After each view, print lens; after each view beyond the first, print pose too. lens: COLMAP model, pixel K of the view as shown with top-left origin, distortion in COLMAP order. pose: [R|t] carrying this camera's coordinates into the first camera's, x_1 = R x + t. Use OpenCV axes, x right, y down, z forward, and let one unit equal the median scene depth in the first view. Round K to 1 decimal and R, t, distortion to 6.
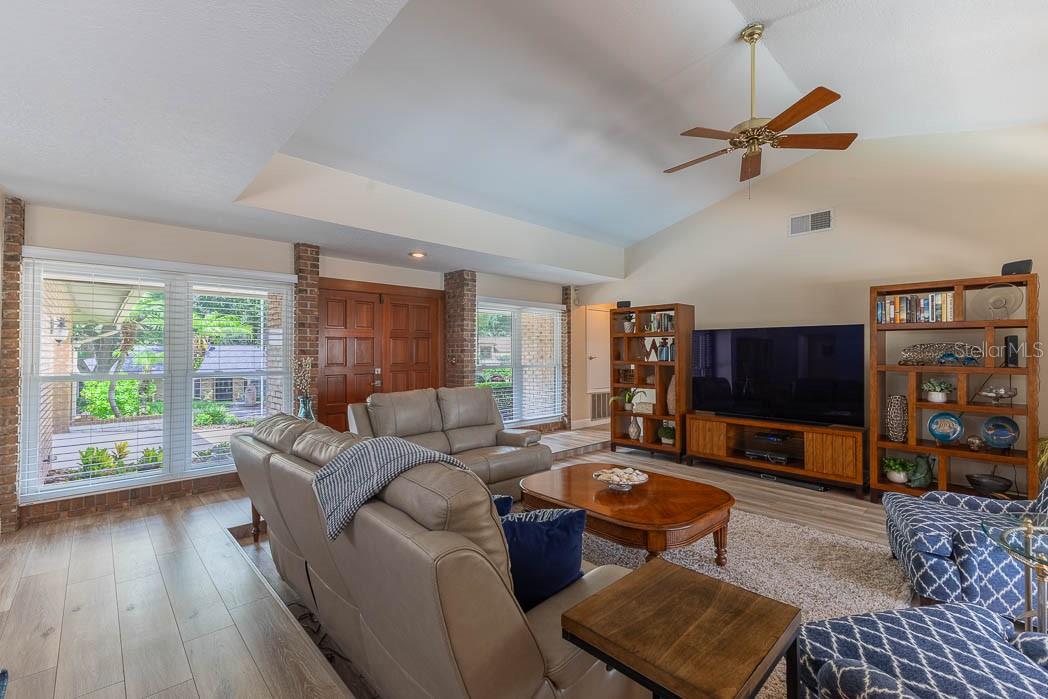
lens RADIAL K [[454.4, 0, 504.0], [0, 454.4, 344.4], [0, 0, 1]] dist [-0.002241, -0.000478]
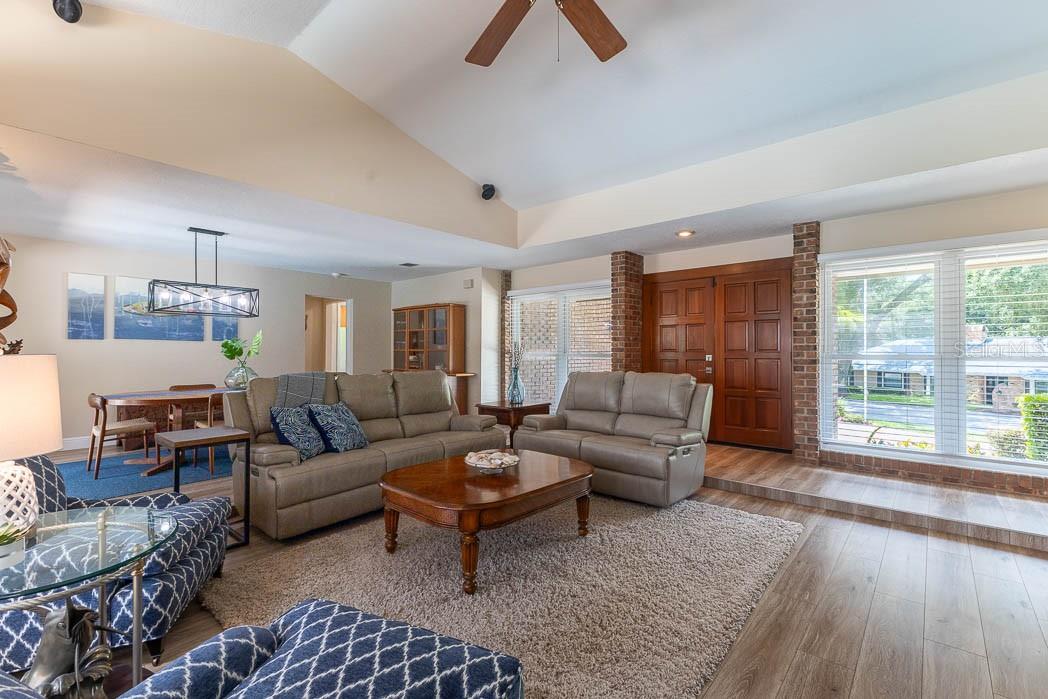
lens RADIAL K [[454.4, 0, 525.1], [0, 454.4, 345.6], [0, 0, 1]] dist [-0.002241, -0.000478]
pose [[0.105378, -0.005339, -0.994418, 1.019122], [0.021600, 0.999762, -0.003079, 0.043428], [0.994198, -0.021155, 0.105468, 0.816506]]
